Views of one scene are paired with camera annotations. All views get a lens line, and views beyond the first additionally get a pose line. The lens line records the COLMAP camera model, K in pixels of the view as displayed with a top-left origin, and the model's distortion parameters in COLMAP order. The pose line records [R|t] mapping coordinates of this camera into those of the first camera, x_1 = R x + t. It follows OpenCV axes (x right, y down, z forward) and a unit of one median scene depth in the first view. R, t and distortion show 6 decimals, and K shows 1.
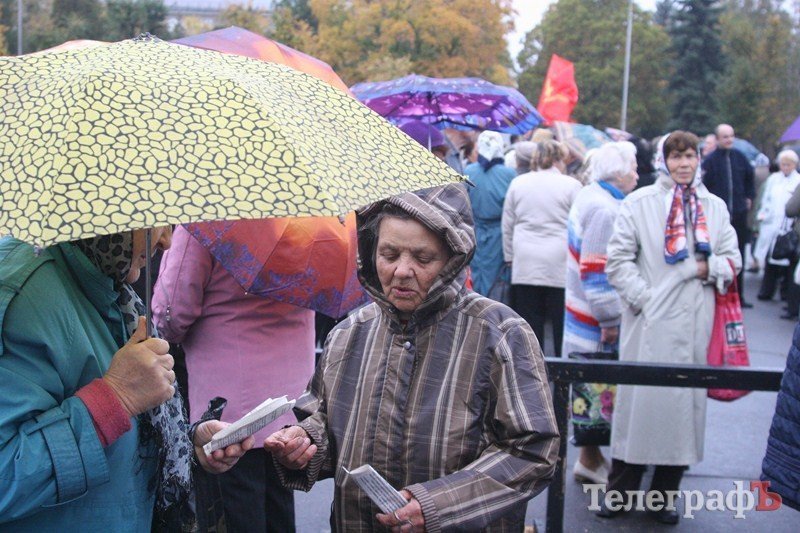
lens RADIAL K [[1379.4, 0, 400.0], [0, 1379.4, 266.5], [0, 0, 1]] dist [0.035733, 0.179029]
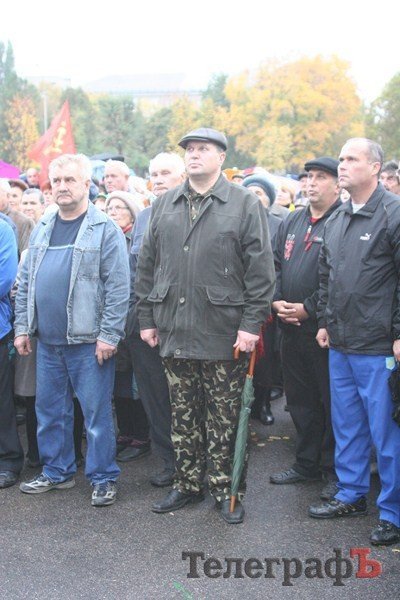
lens RADIAL K [[1034.6, 0, 200.0], [0, 1034.6, 300.0], [0, 0, 1]] dist [0.035733, 0.179029]
pose [[0.994831, -0.031675, -0.096473, 0.012041], [0.034122, 0.999134, 0.023824, 0.013276], [0.095635, -0.026993, 0.995050, -0.161894]]
